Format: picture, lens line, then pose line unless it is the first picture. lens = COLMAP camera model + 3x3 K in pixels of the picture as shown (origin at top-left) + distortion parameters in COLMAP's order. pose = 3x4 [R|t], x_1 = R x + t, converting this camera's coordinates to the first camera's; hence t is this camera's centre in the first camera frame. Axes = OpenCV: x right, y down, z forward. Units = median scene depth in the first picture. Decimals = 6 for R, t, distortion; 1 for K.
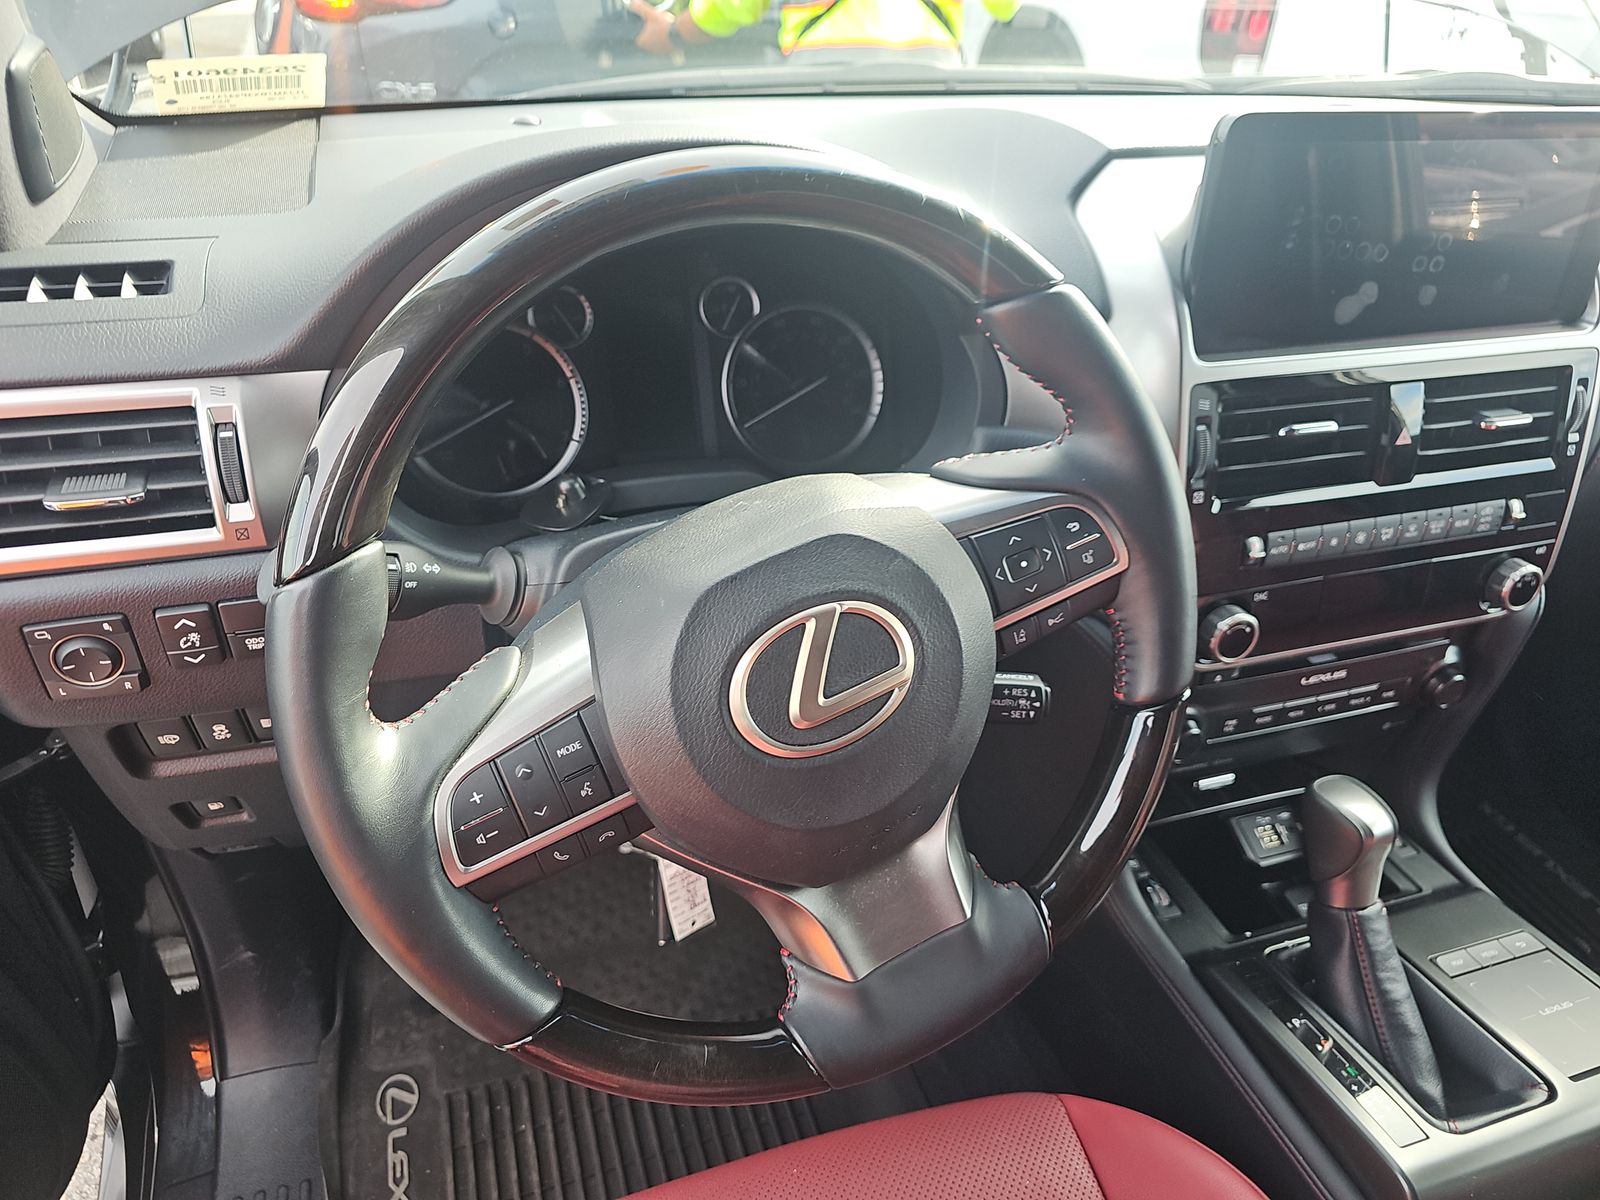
lens RADIAL K [[1067.8, 0, 798.0], [0, 1067.8, 597.9], [0, 0, 1]] dist [0.022274, -0.009026]
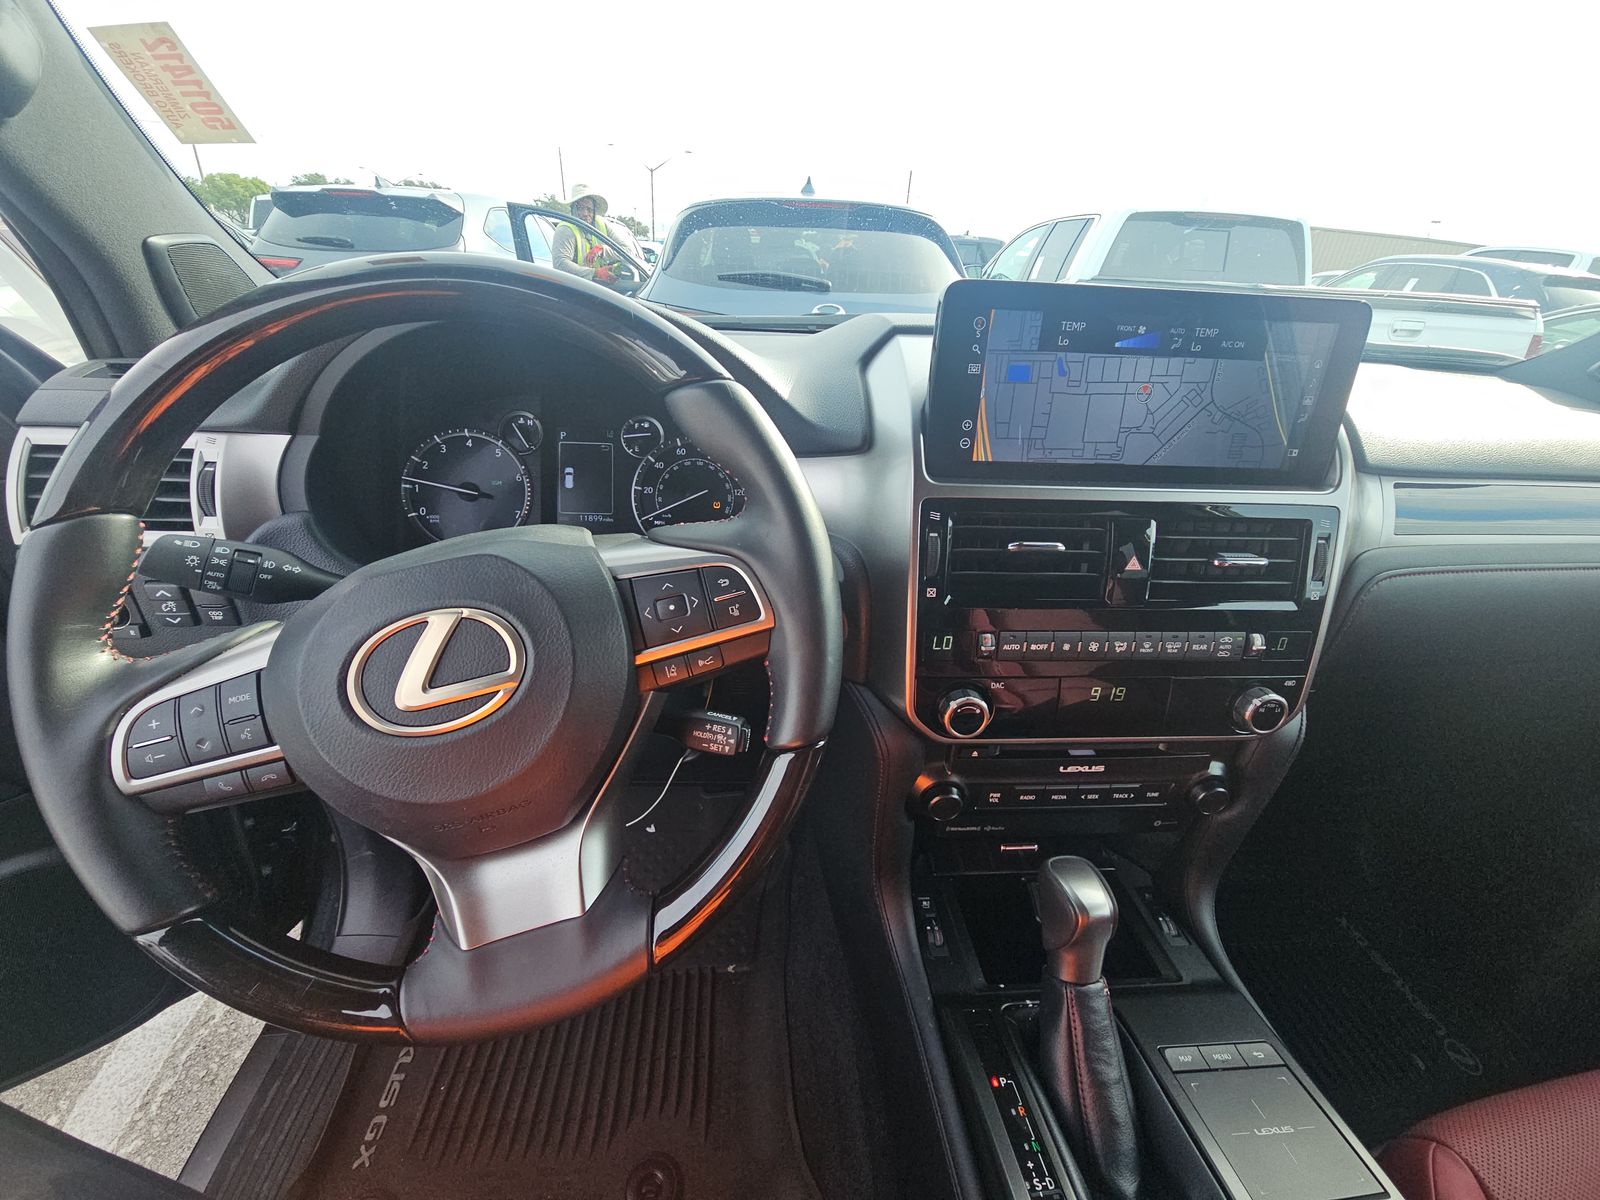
lens RADIAL K [[646.1, 0, 803.1], [0, 646.1, 590.5], [0, 0, 1]] dist [-0.005761, 0.000504]
pose [[0.970690, 0.098178, -0.219365, 0.351932], [-0.129728, 0.982404, -0.134365, 0.017784], [0.202314, 0.158885, 0.966346, 0.241990]]
